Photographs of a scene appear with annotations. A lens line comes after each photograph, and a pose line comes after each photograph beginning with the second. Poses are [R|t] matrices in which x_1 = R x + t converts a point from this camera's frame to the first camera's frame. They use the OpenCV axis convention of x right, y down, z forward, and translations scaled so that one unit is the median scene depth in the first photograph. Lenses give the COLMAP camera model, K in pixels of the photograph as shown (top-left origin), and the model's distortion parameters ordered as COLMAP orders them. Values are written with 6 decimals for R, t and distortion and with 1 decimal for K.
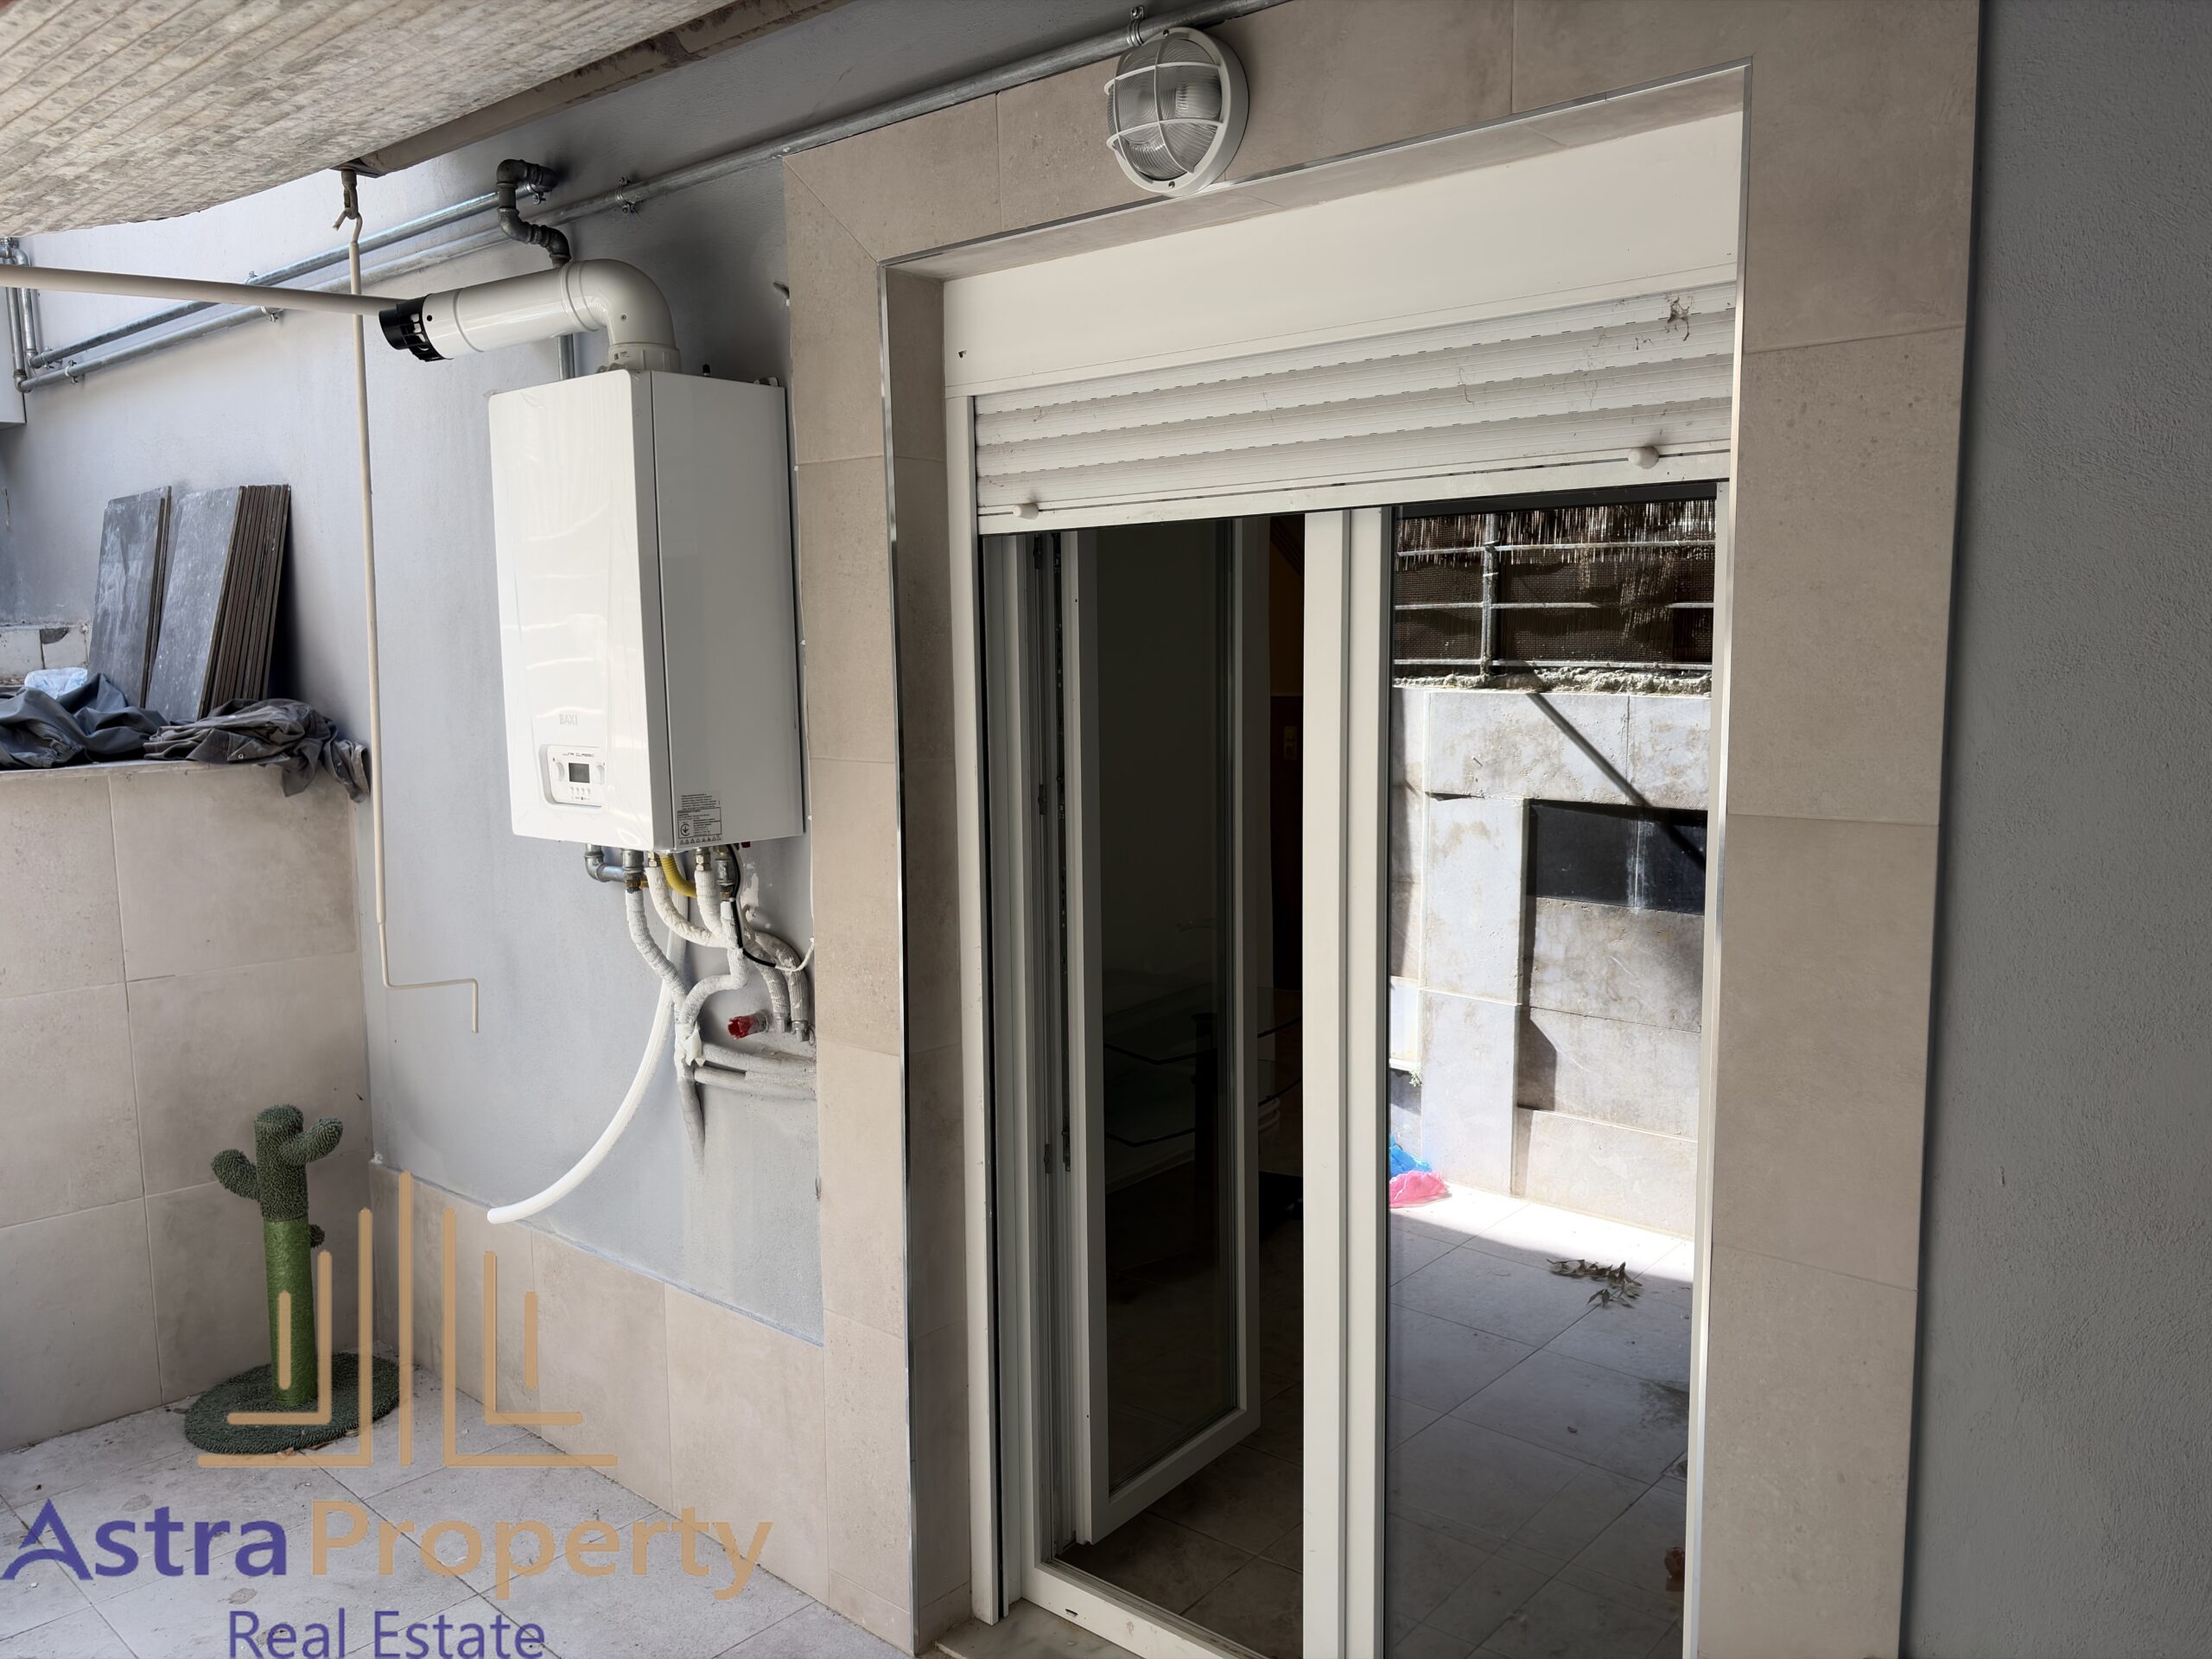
lens RADIAL K [[1682.7, 0, 1115.6], [0, 1682.7, 839.2], [0, 0, 1]] dist [0.036983, -0.034214]
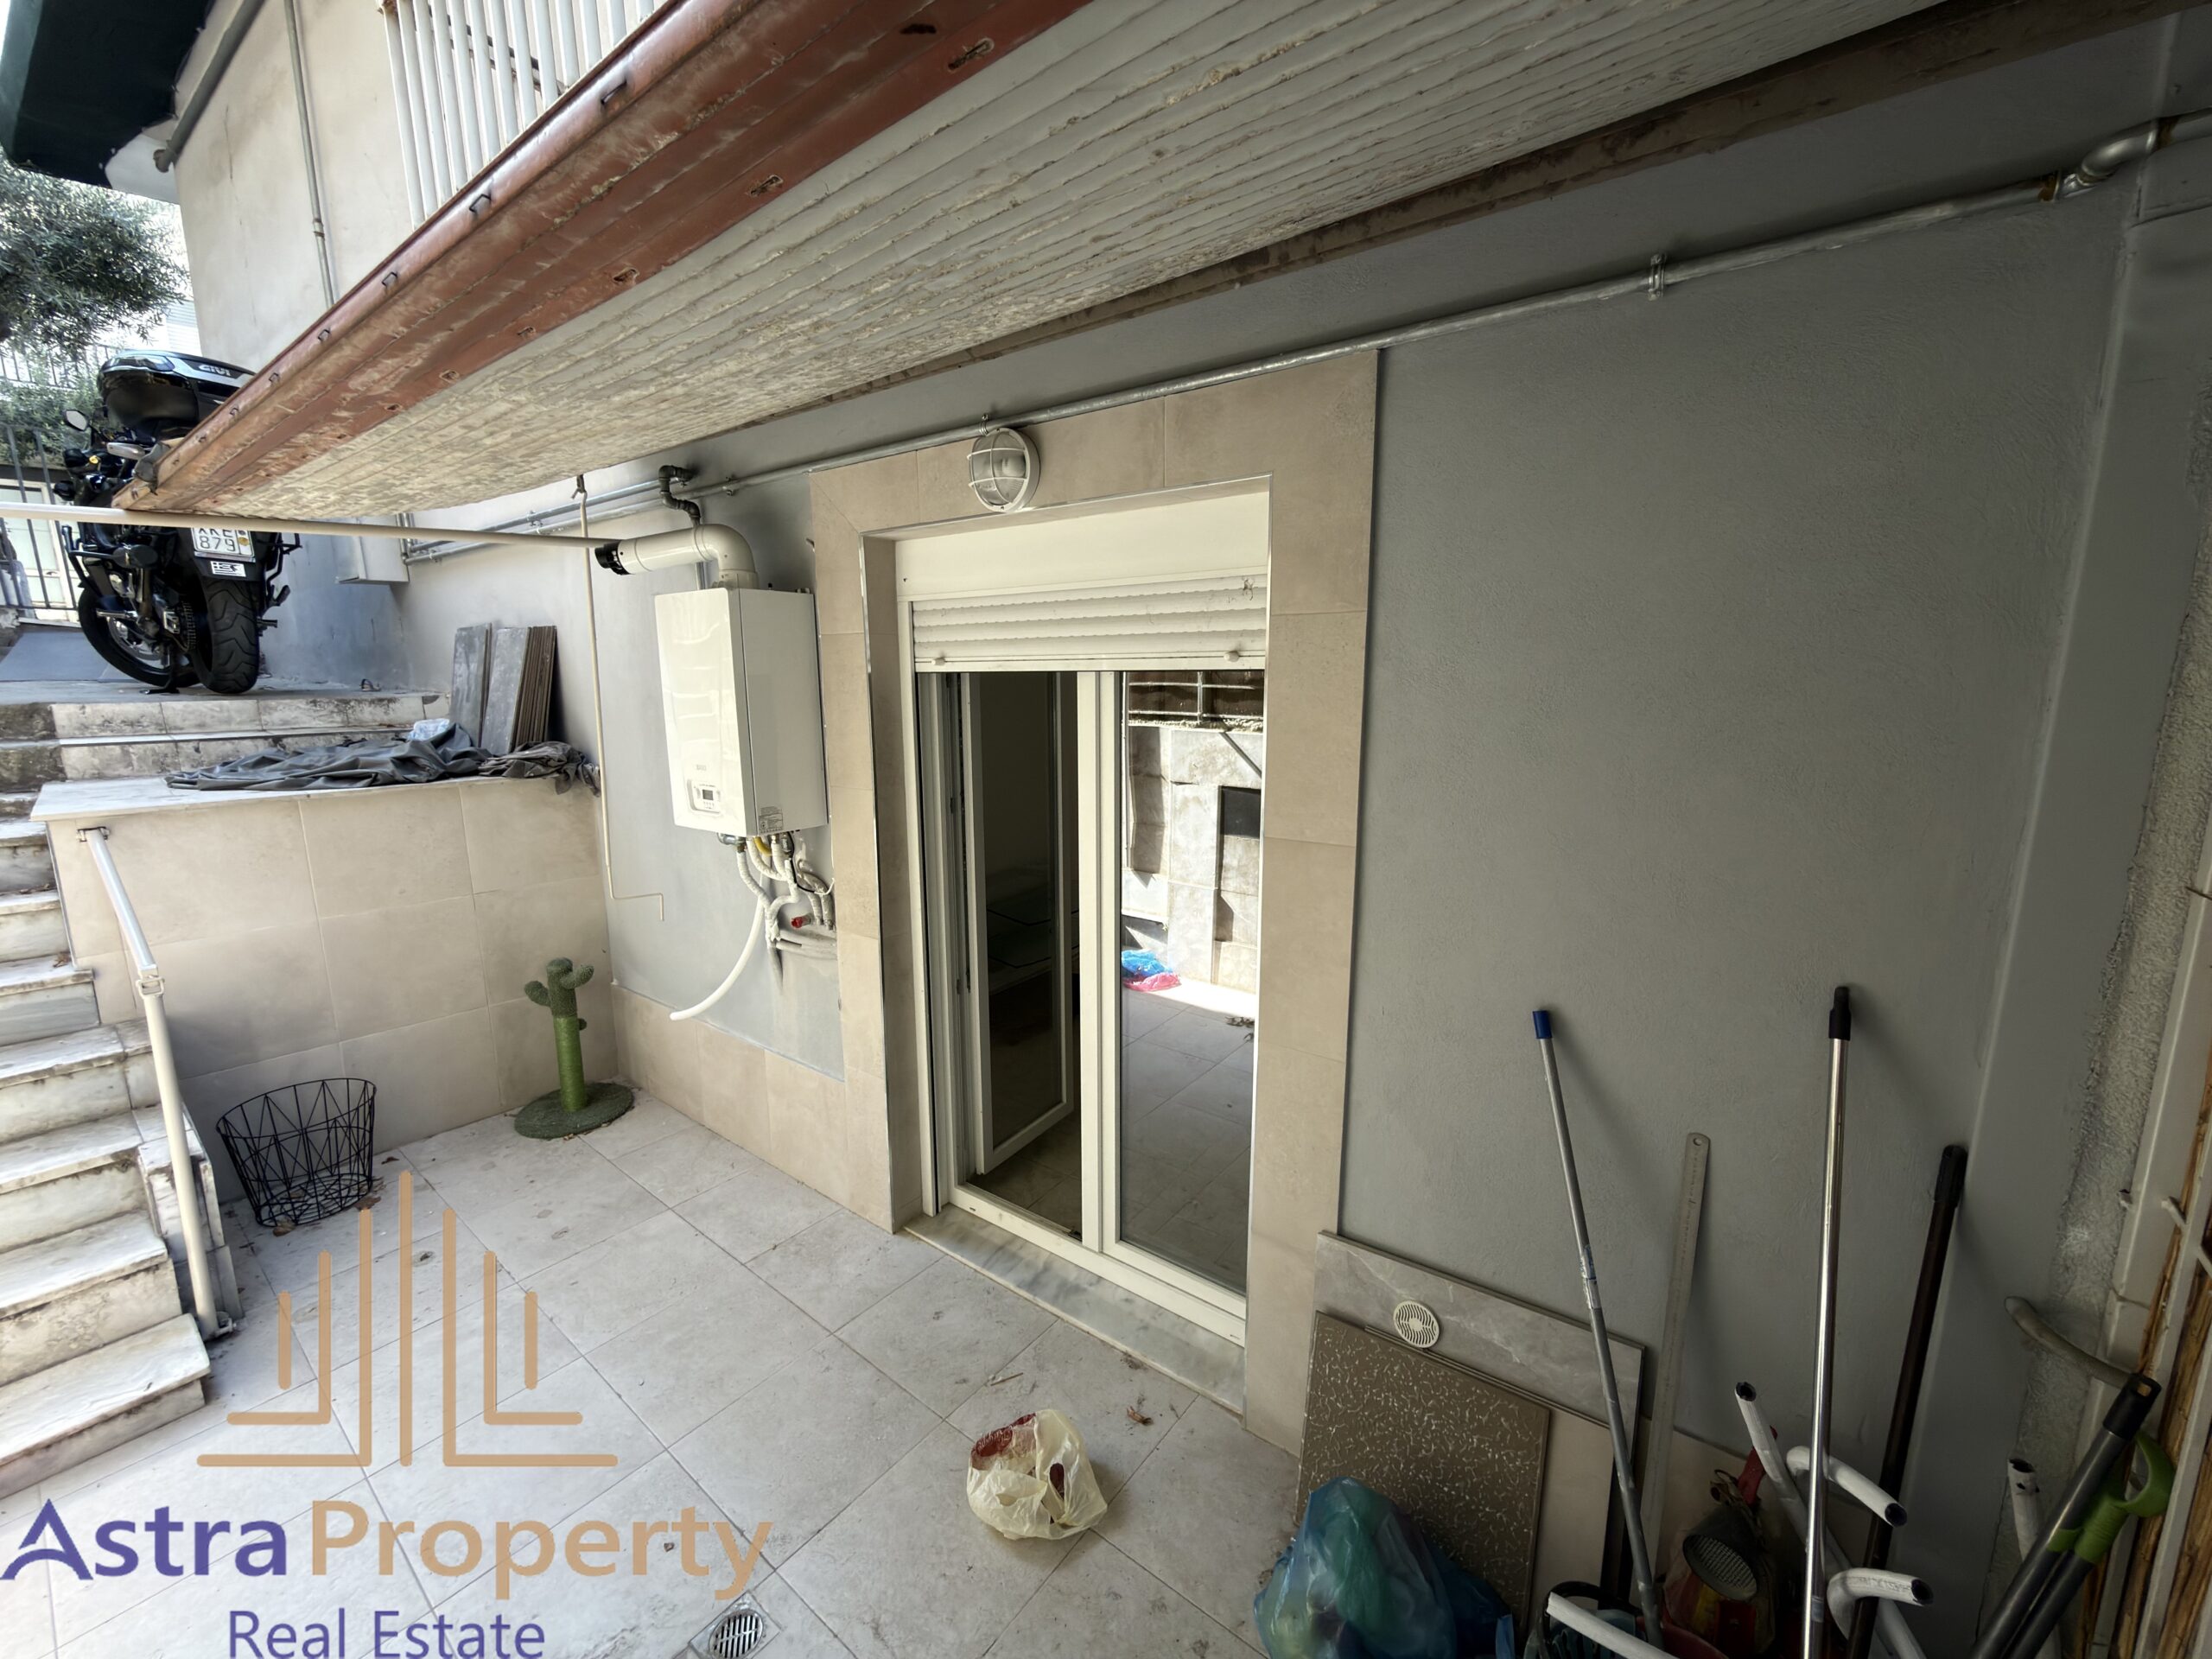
lens RADIAL K [[886.6, 0, 1103.0], [0, 886.6, 826.4], [0, 0, 1]] dist [-0.000301, 0.000834]
pose [[0.997080, -0.005345, 0.076177, 0.049297], [0.001395, 0.998656, 0.051809, -0.050152], [-0.076351, -0.051551, 0.995747, -0.037576]]
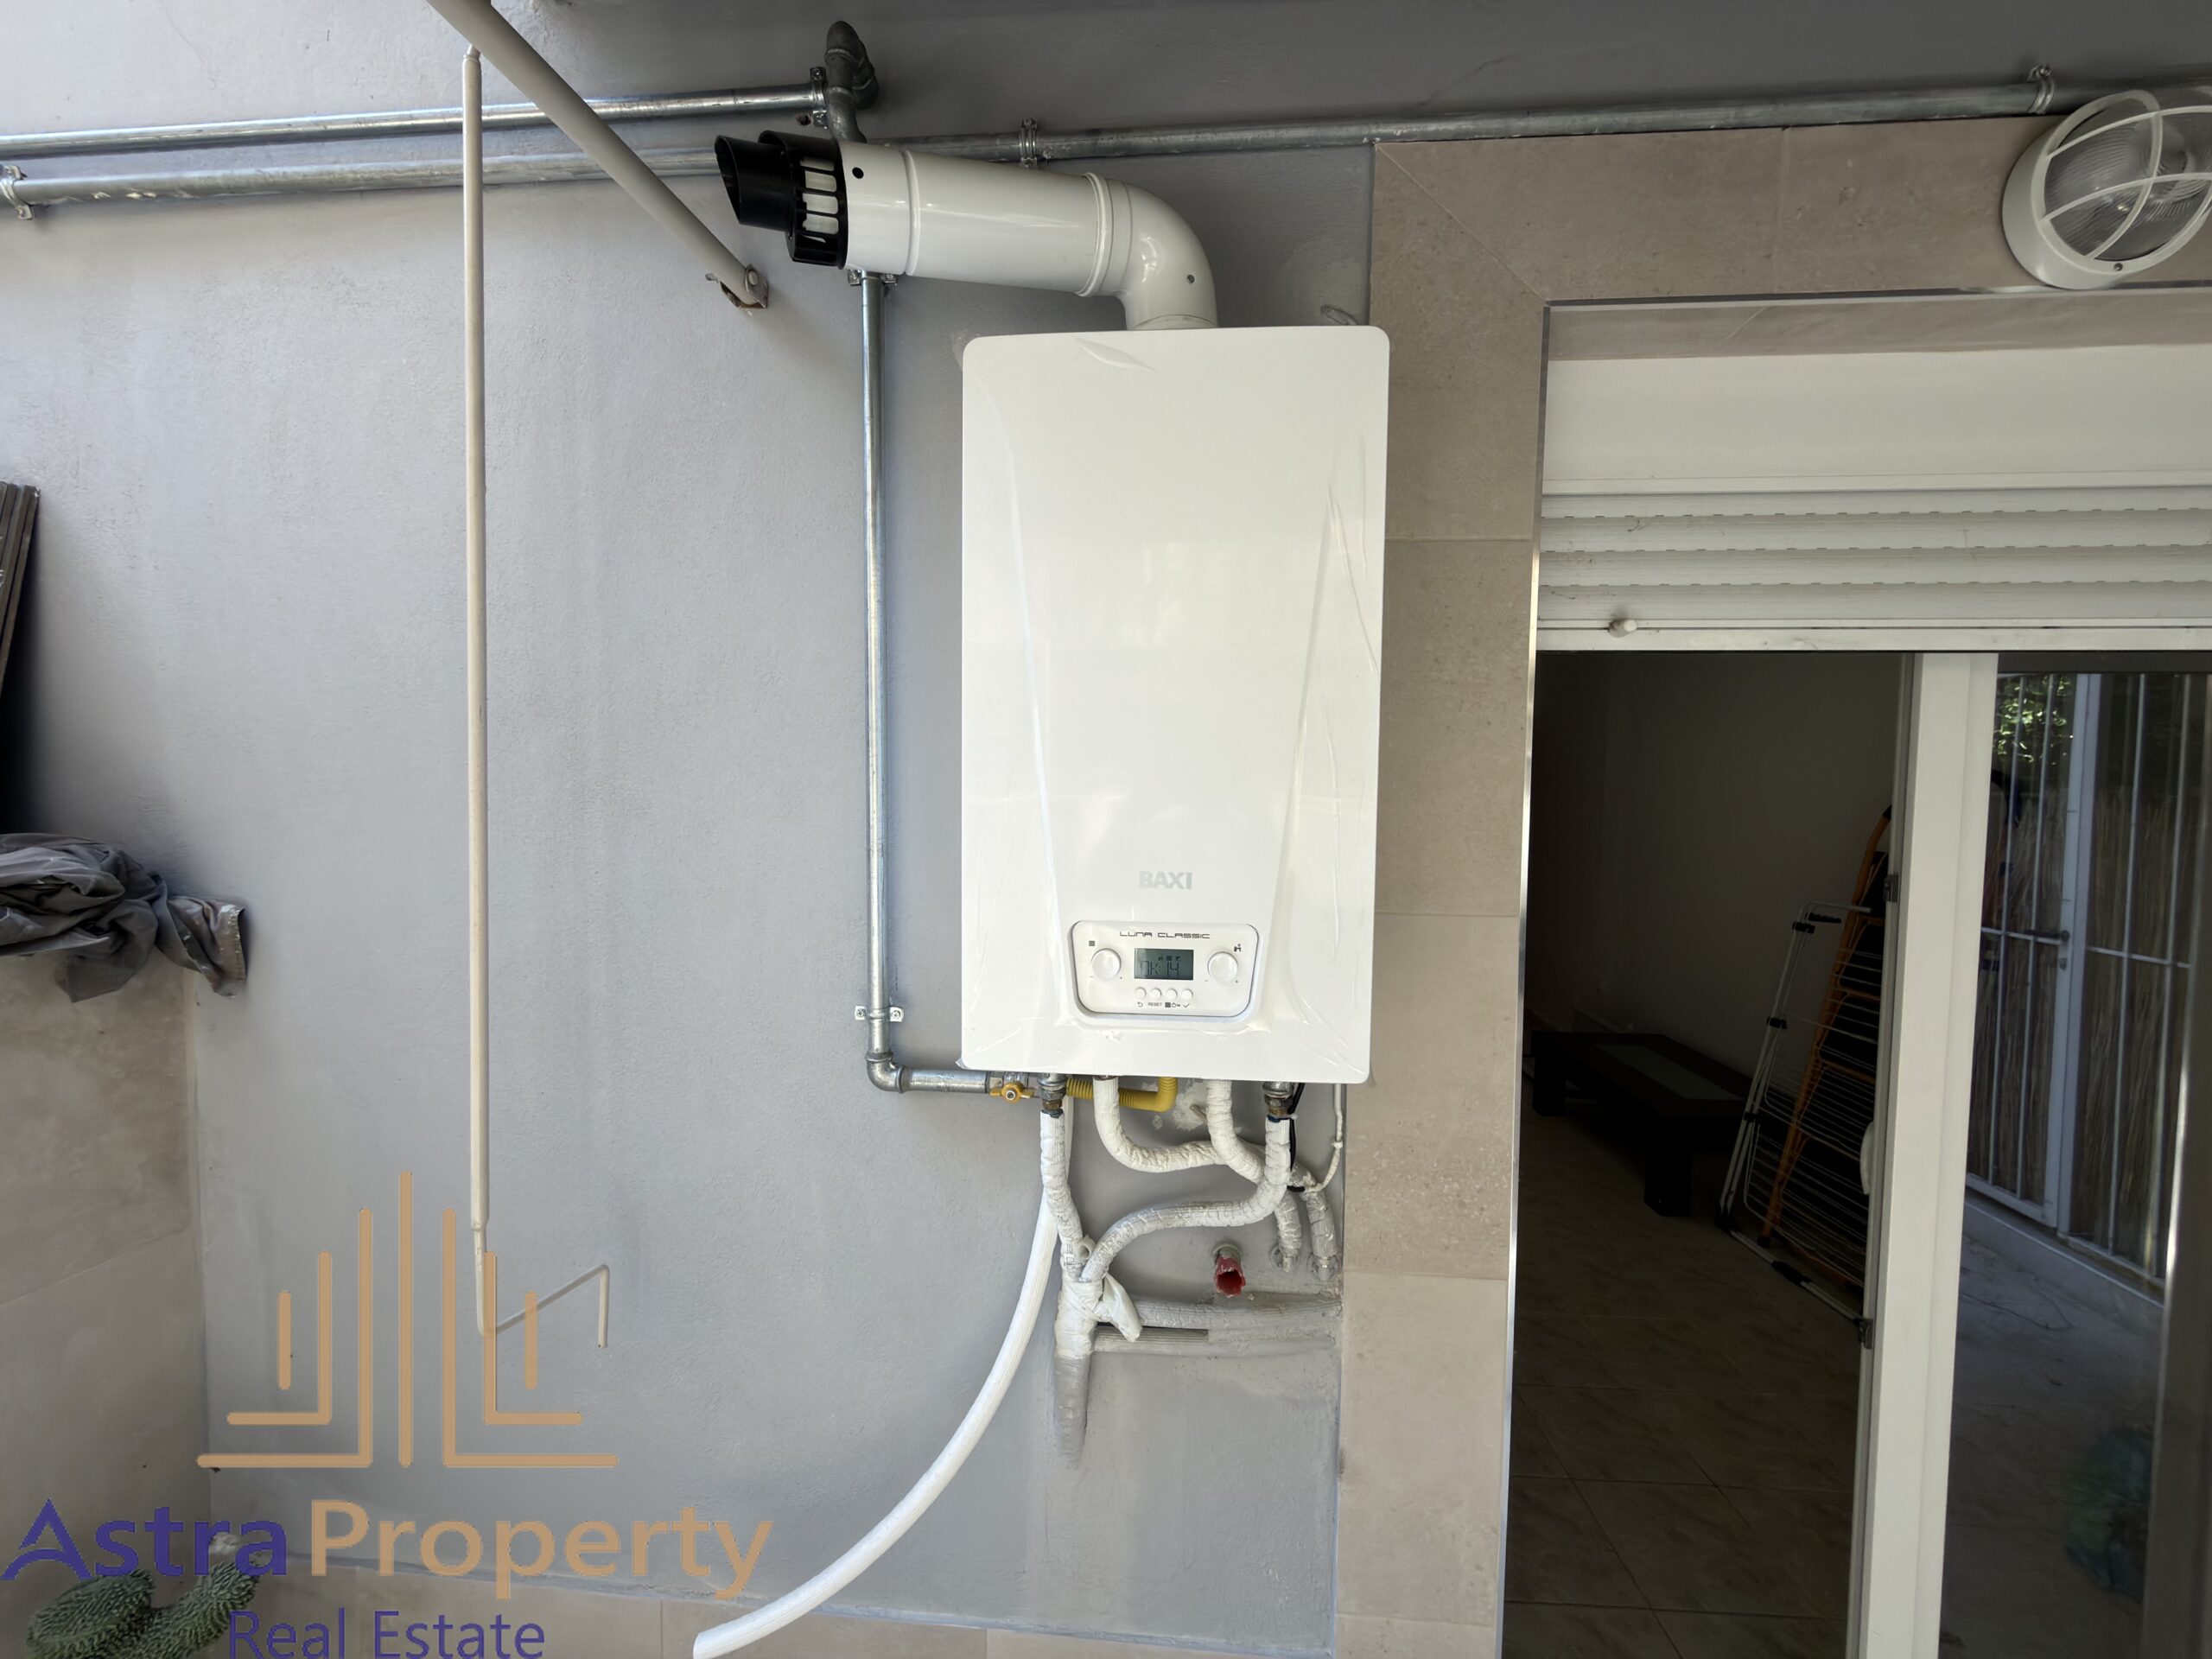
lens RADIAL K [[886.6, 0, 1090.6], [0, 886.6, 827.8], [0, 0, 1]] dist [-0.000301, 0.000834]
pose [[0.807765, -0.009364, 0.589431, -0.484157], [0.045651, 0.997865, -0.046708, -0.068535], [-0.587735, 0.064637, 0.806468, 0.683717]]
